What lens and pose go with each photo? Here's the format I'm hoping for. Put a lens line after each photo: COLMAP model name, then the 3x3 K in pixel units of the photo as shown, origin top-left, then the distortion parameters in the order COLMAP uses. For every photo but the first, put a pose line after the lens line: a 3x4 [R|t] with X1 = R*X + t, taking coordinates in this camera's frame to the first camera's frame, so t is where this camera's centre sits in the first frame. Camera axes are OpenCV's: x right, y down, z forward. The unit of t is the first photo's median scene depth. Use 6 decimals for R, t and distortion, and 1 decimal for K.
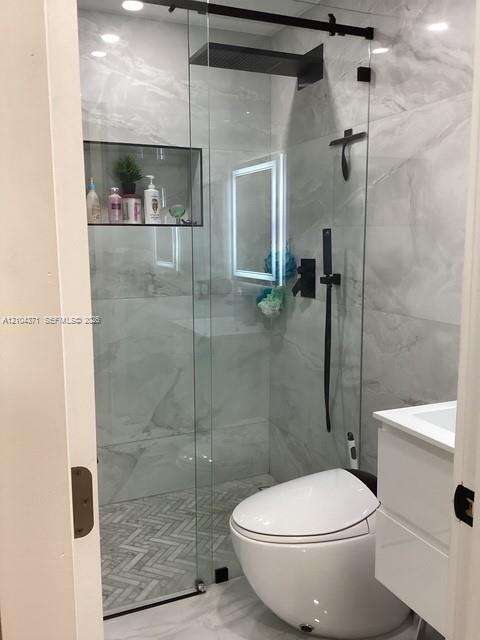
lens RADIAL K [[588.2, 0, 240.9], [0, 588.2, 320.8], [0, 0, 1]] dist [0.005797, 0.000000]
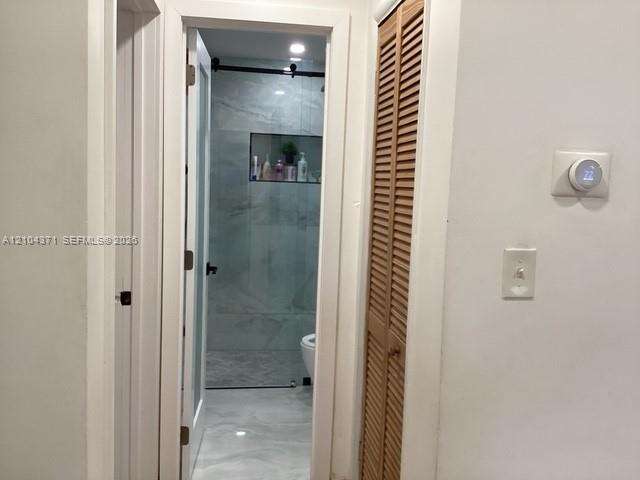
lens RADIAL K [[588.2, 0, 319.0], [0, 588.2, 237.7], [0, 0, 1]] dist [0.005797, 0.000000]
pose [[0.957040, 0.056549, -0.284387, 0.375793], [-0.076472, 0.995298, -0.059439, 0.085962], [0.279688, 0.078633, 0.956865, -0.551752]]
